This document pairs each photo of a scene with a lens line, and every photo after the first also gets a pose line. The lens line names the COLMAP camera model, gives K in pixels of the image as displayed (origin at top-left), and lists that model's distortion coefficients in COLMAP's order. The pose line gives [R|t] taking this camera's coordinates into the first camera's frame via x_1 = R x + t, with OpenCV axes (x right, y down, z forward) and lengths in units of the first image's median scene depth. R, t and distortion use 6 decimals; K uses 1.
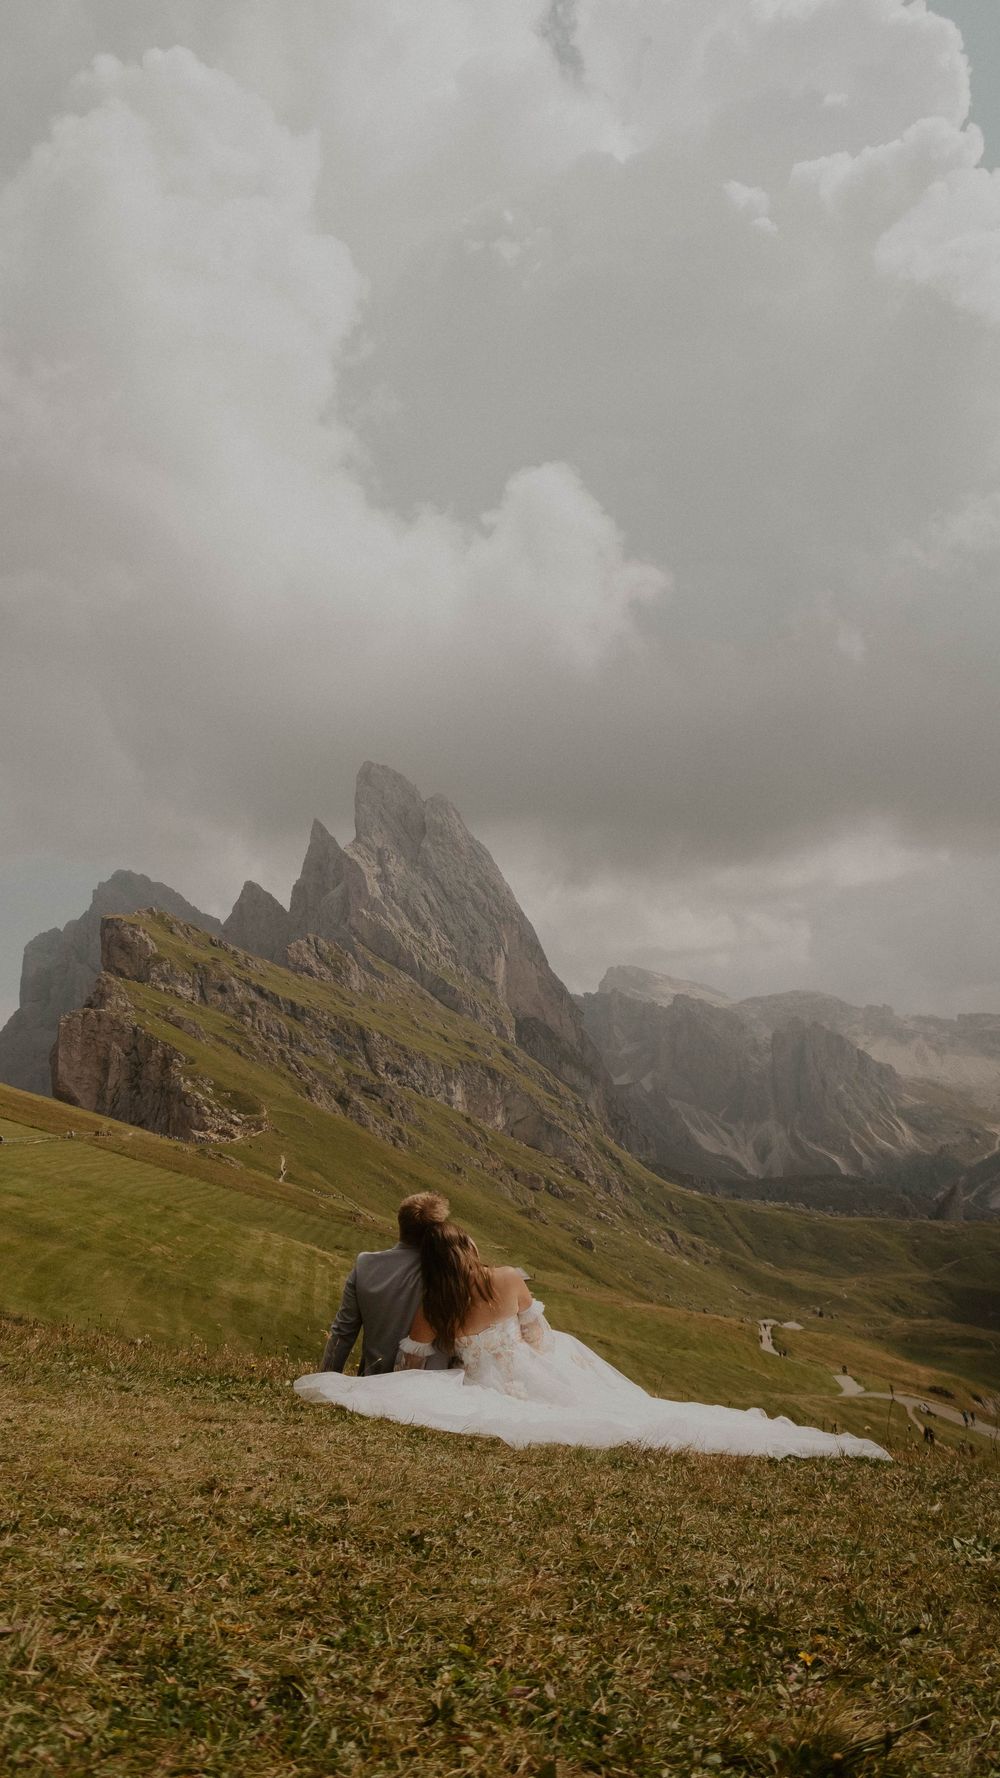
lens RADIAL K [[1518.2, 0, 453.0], [0, 1518.2, 893.0], [0, 0, 1]] dist [0.013775, 0.001725]
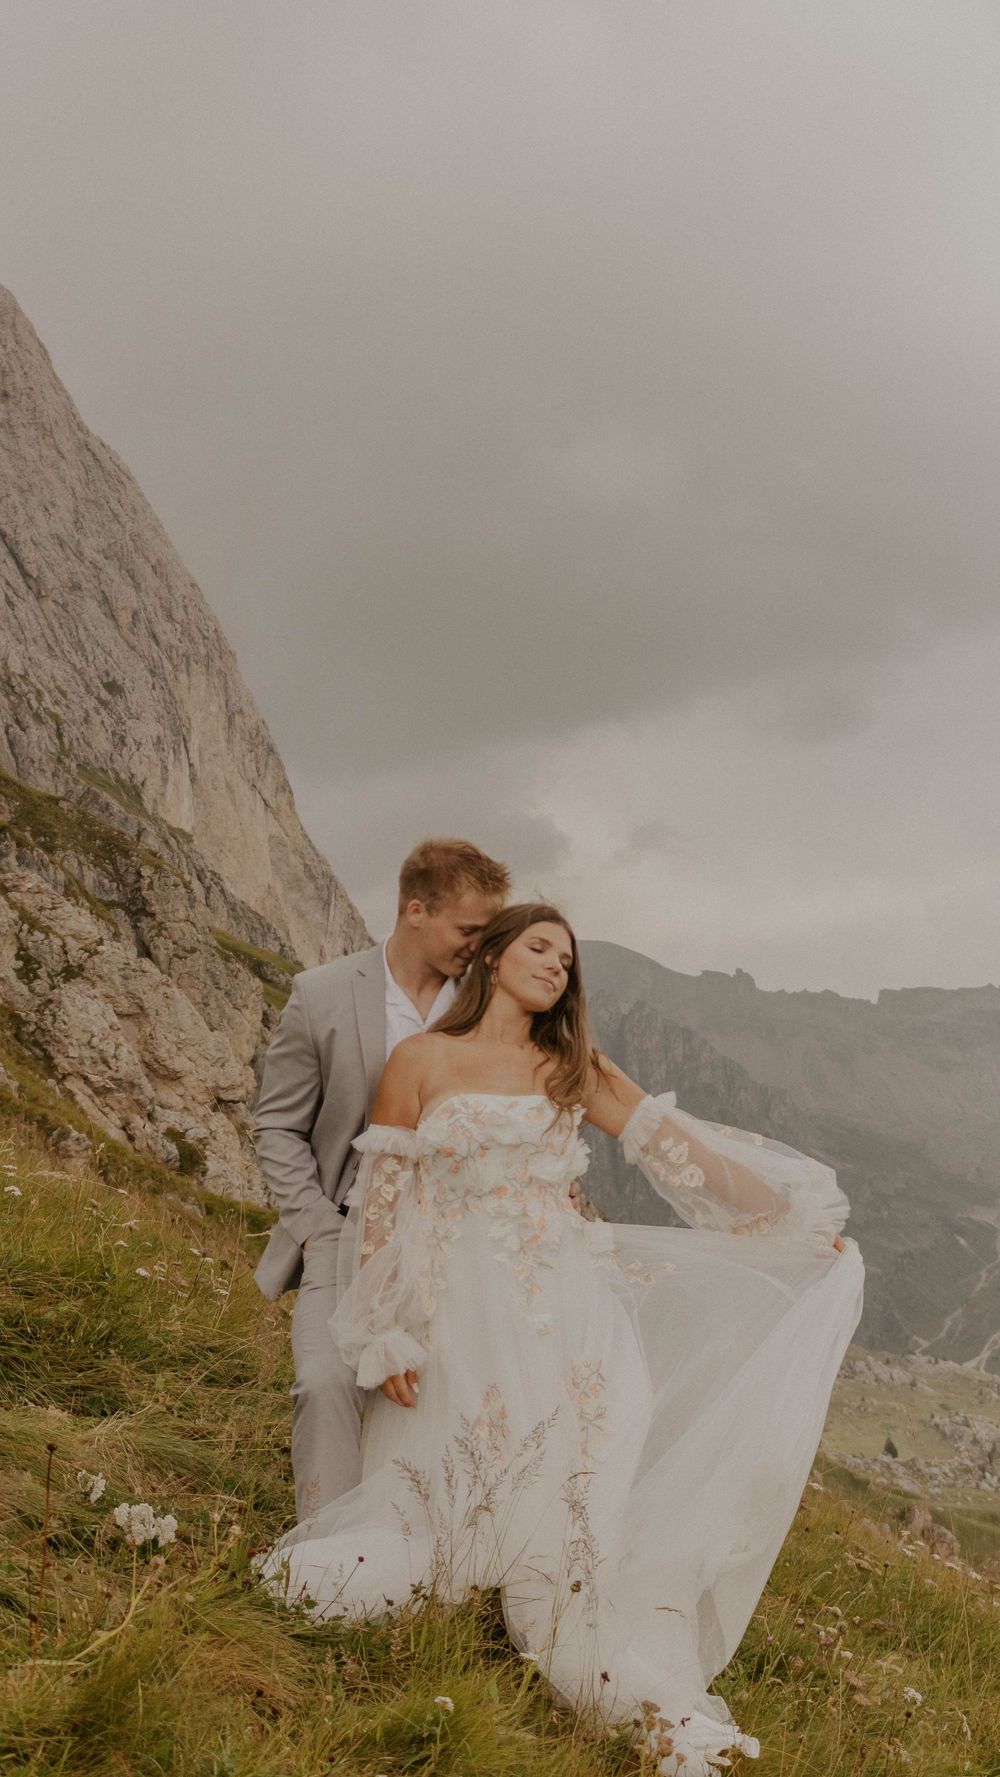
lens RADIAL K [[2823.6, 0, 507.3], [0, 2823.6, 924.4], [0, 0, 1]] dist [0.046117, -0.101952]
pose [[0.968875, 0.008471, 0.247404, -0.051750], [-0.021152, 0.998592, 0.048643, 0.042932], [-0.246644, -0.052362, 0.967691, 0.359897]]
